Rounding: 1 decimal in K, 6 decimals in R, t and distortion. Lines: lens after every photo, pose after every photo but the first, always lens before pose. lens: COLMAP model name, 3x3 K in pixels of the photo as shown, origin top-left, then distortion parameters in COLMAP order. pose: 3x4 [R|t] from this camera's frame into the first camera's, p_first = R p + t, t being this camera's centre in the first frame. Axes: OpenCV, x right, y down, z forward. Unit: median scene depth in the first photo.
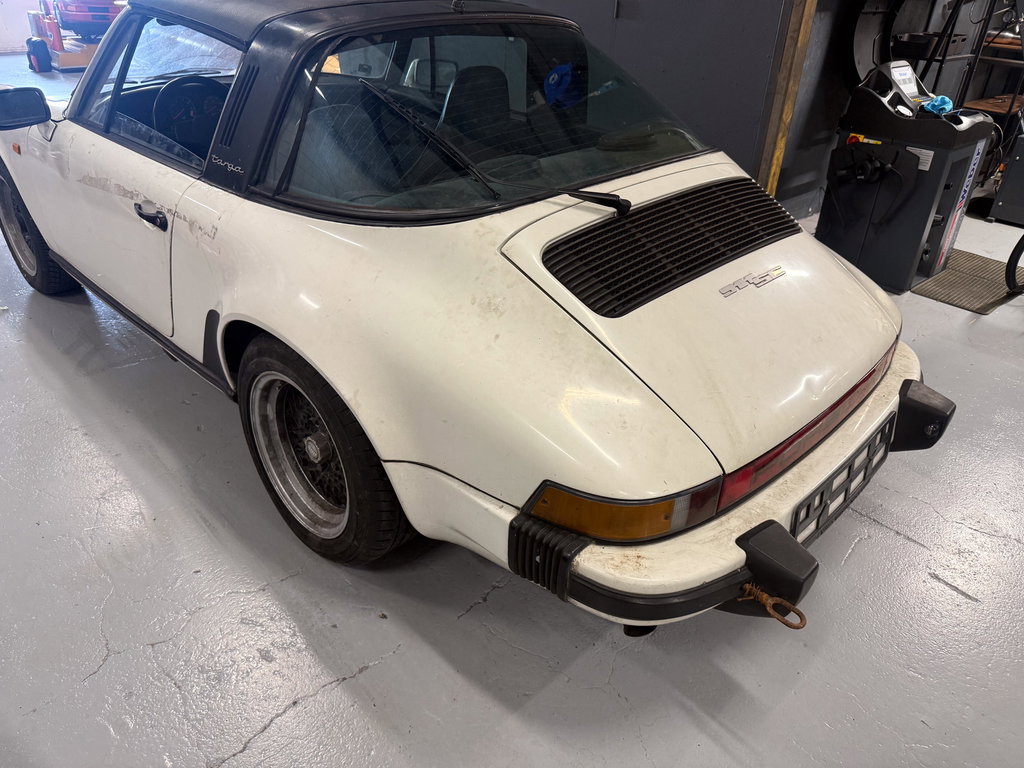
lens RADIAL K [[733.8, 0, 514.4], [0, 733.8, 383.8], [0, 0, 1]] dist [0.062388, -0.072980]
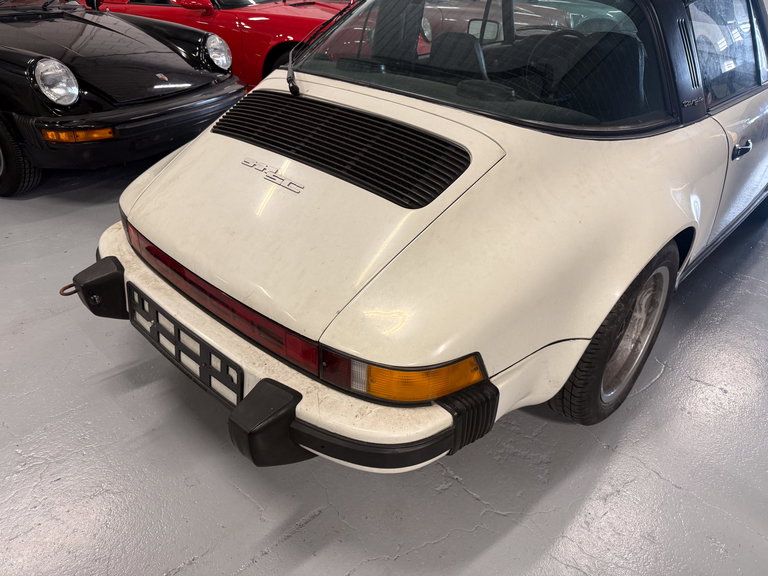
lens RADIAL K [[550.3, 0, 386.4], [0, 550.3, 289.0], [0, 0, 1]] dist [0.062388, -0.072980]
pose [[0.008474, 0.476257, -0.879265, 1.192863], [-0.534364, 0.745376, 0.398585, -0.454319], [0.845212, 0.466471, 0.260811, 1.034581]]
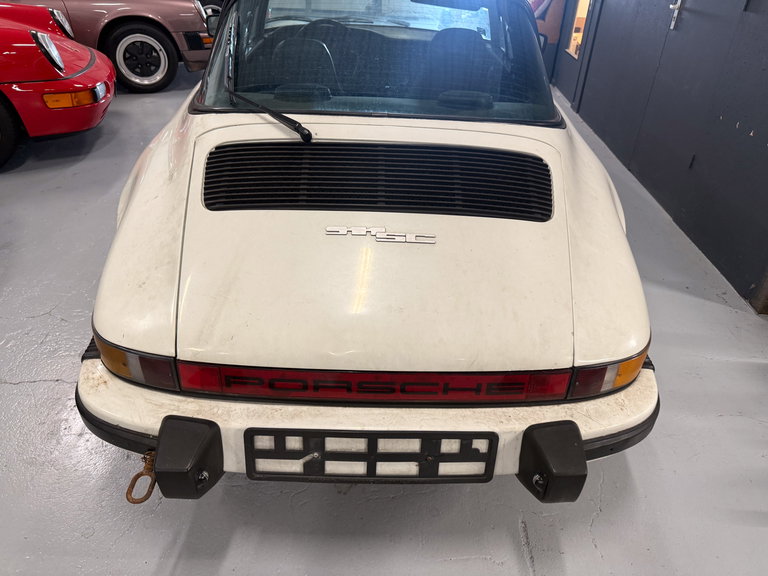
lens RADIAL K [[550.3, 0, 382.9], [0, 550.3, 293.5], [0, 0, 1]] dist [0.062388, -0.072980]
pose [[0.702648, 0.374791, -0.604828, 0.838651], [-0.370372, 0.918446, 0.138856, -0.175993], [0.607545, 0.126444, 0.784157, 0.423460]]
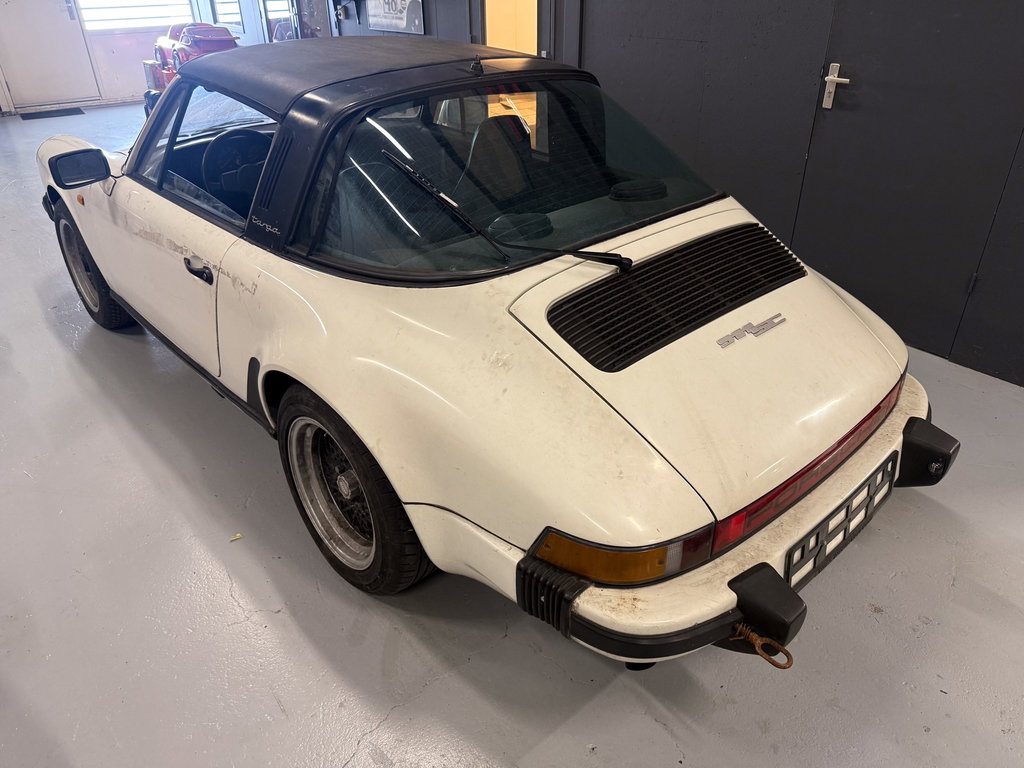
lens RADIAL K [[733.8, 0, 516.7], [0, 733.8, 379.7], [0, 0, 1]] dist [0.062388, -0.072980]
pose [[0.998074, -0.008176, -0.061497, 0.053637], [0.007633, 0.999930, -0.009054, -0.062819], [0.061567, 0.008567, 0.998066, -0.073568]]
